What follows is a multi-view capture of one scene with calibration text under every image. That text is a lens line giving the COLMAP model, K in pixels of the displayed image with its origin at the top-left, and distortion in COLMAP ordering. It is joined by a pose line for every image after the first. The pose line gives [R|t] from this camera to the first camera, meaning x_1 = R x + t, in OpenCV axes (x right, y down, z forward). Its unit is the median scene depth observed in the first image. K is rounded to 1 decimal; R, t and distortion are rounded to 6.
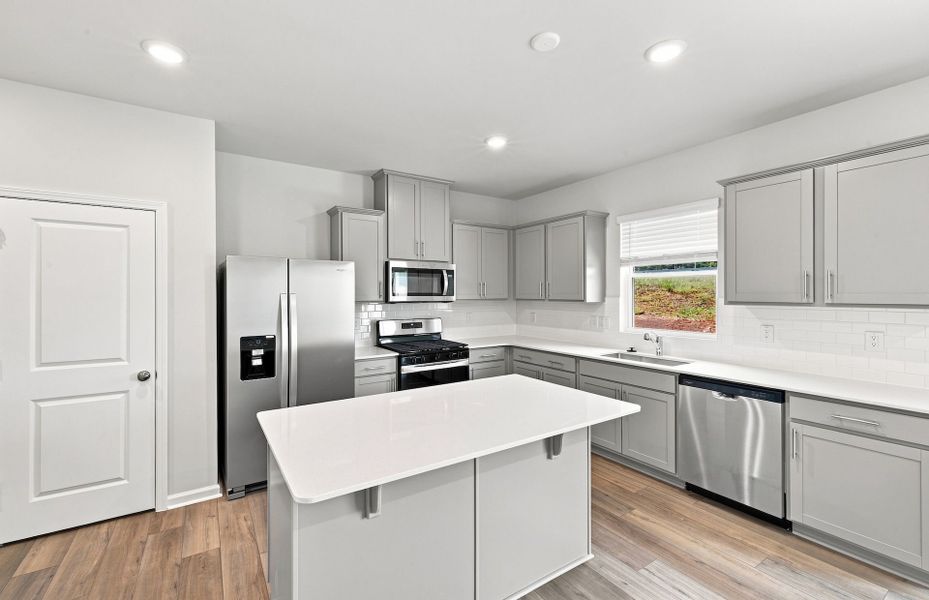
lens RADIAL K [[393.0, 0, 458.7], [0, 393.0, 297.3], [0, 0, 1]] dist [0.008356, -0.001303]
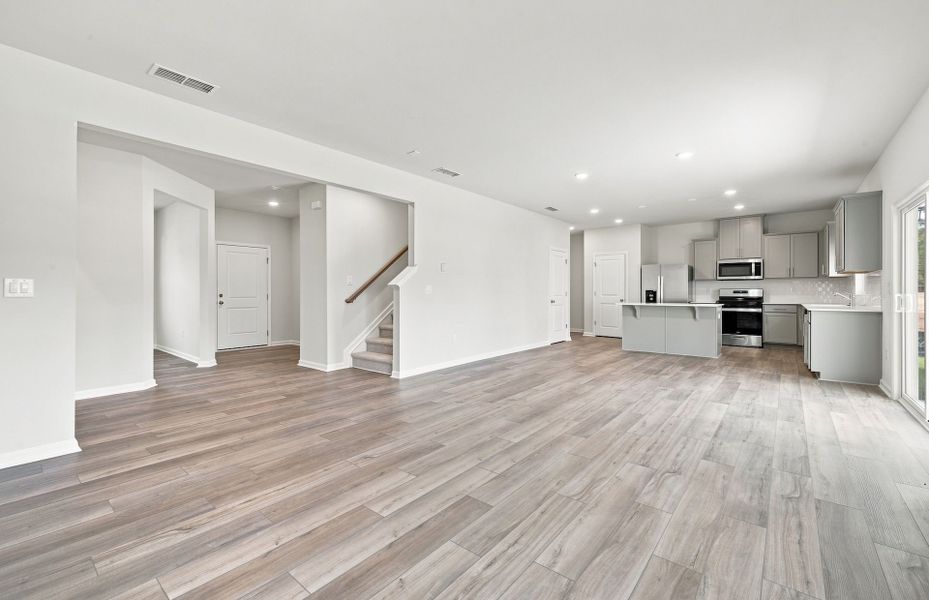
lens RADIAL K [[393.0, 0, 459.4], [0, 393.0, 290.5], [0, 0, 1]] dist [0.008356, -0.001303]
pose [[0.297698, -0.002461, -0.954657, 1.729577], [-0.008725, 0.999948, -0.005299, 0.111669], [0.954620, 0.009907, 0.297661, -1.178408]]
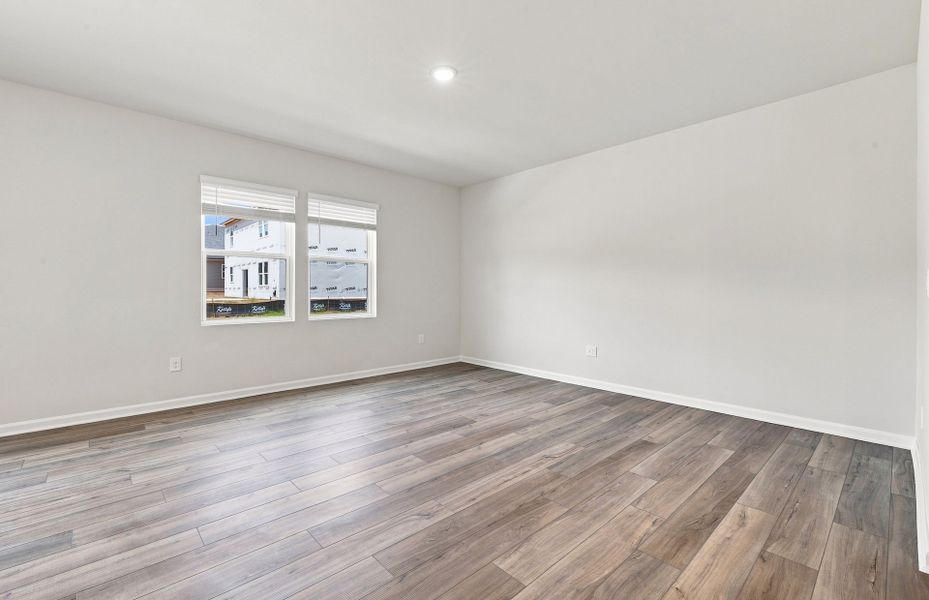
lens RADIAL K [[393.0, 0, 464.0], [0, 393.0, 293.8], [0, 0, 1]] dist [0.008356, -0.001303]
pose [[-0.179773, -0.008431, 0.983672, 0.336321], [0.007579, 0.999922, 0.009956, 0.113086], [-0.983679, 0.009245, -0.179695, -1.070424]]
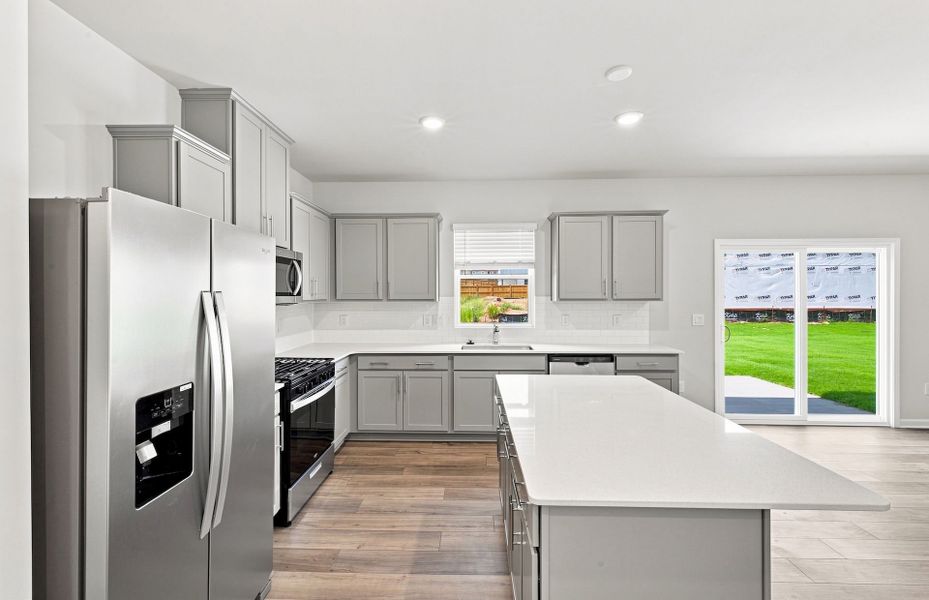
lens RADIAL K [[393.0, 0, 459.4], [0, 393.0, 295.0], [0, 0, 1]] dist [0.008356, -0.001303]
pose [[0.569080, -0.002352, 0.822279, -0.585375], [0.010363, 0.999937, -0.004312, 0.000411], [-0.822217, 0.010976, 0.569068, 0.428325]]
